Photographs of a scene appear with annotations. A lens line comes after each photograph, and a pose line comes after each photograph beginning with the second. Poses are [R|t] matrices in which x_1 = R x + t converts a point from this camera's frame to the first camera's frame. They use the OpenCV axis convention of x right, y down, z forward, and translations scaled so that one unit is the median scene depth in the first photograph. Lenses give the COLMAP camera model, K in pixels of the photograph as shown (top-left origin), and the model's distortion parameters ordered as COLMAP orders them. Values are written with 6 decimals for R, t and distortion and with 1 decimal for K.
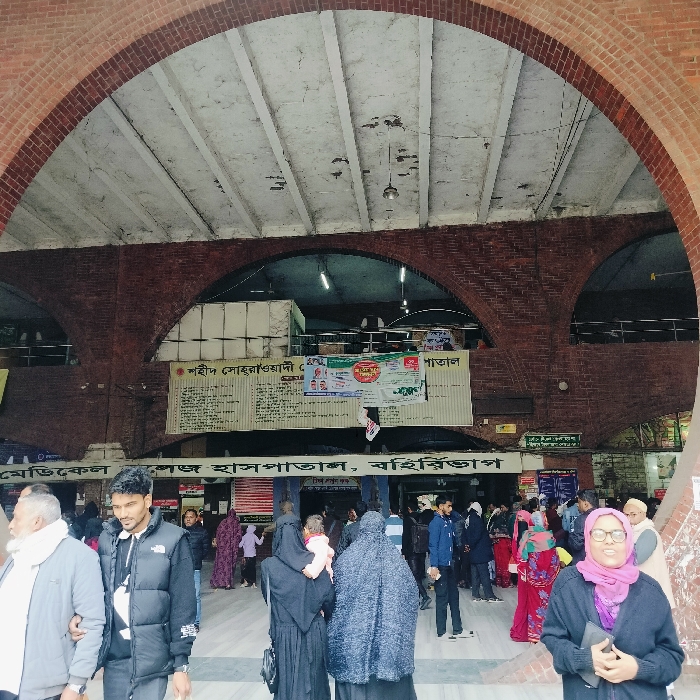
lens RADIAL K [[669.0, 0, 349.8], [0, 669.0, 350.8], [0, 0, 1]] dist [-0.001025, 0.000000]
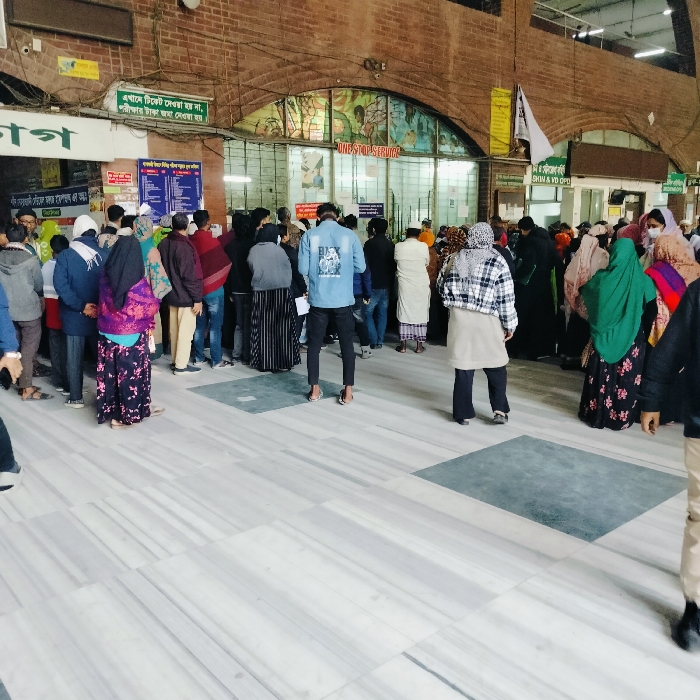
lens RADIAL K [[669.0, 0, 347.6], [0, 669.0, 351.0], [0, 0, 1]] dist [-0.001025, 0.000000]
pose [[0.692097, -0.121668, 0.711477, -0.004244], [-0.173594, 0.928704, 0.327680, 0.115564], [-0.700619, -0.350295, 0.621632, 0.490787]]
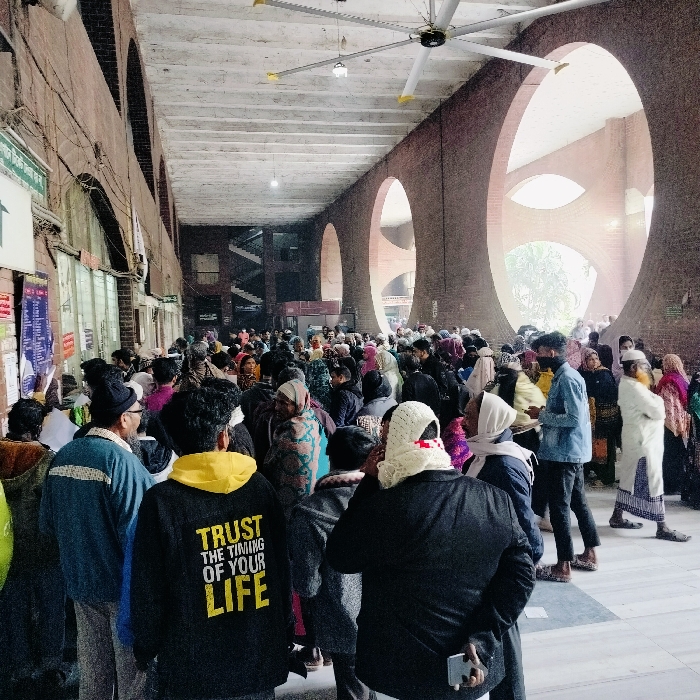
lens RADIAL K [[669.0, 0, 349.8], [0, 669.0, 350.3], [0, 0, 1]] dist [-0.001025, 0.000000]
pose [[-0.313726, -0.036523, 0.948811, -0.019655], [-0.182191, 0.983008, -0.022402, 0.191883], [-0.931870, -0.179893, -0.315049, 0.980488]]
